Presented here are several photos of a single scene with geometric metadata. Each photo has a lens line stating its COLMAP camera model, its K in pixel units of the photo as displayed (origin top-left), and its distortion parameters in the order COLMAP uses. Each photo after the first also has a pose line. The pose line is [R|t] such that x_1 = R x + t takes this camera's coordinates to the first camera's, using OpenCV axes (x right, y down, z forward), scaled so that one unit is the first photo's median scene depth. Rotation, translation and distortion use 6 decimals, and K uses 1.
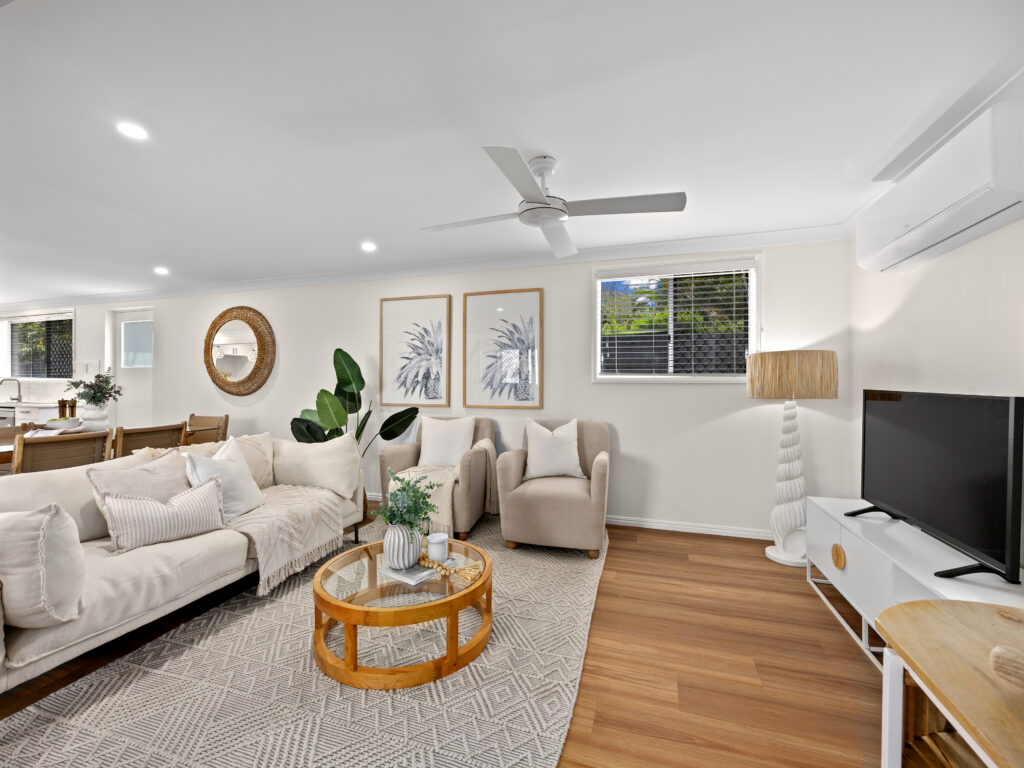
lens RADIAL K [[440.0, 0, 511.4], [0, 440.0, 389.1], [0, 0, 1]] dist [0.005146, 0.000559]
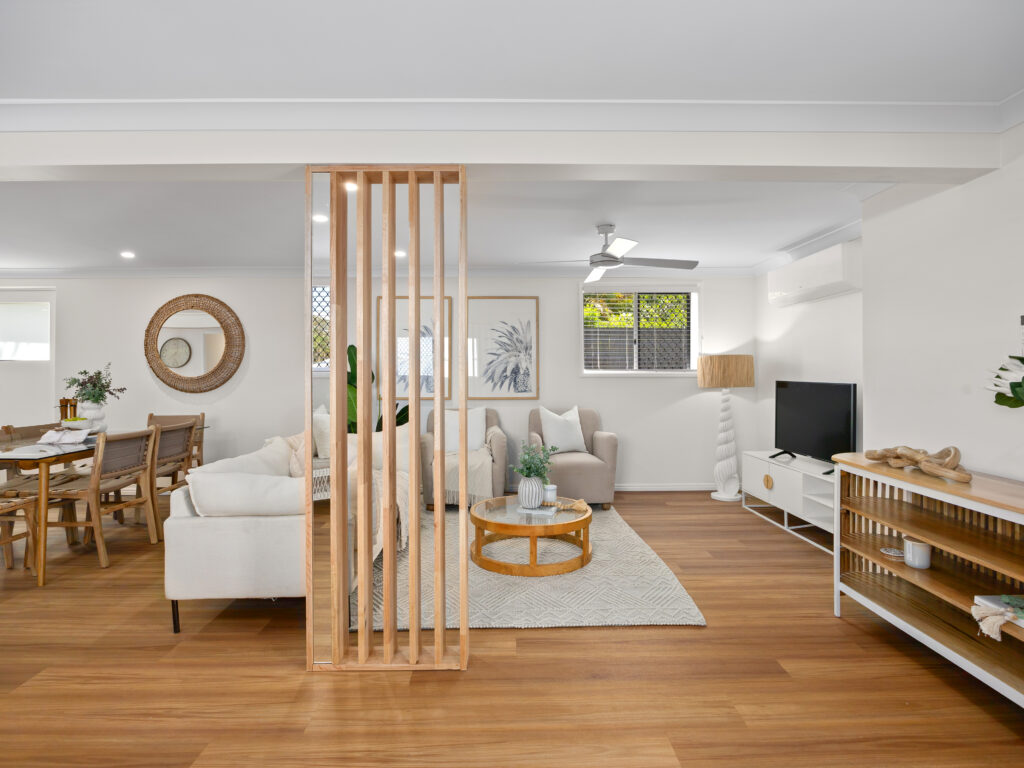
lens RADIAL K [[545.5, 0, 513.8], [0, 545.5, 378.9], [0, 0, 1]] dist [0.000267, 0.000010]
pose [[0.941387, -0.006251, 0.337272, -0.545534], [0.009195, 0.999932, -0.007132, 0.000449], [-0.337205, 0.009815, 0.941380, -0.390988]]
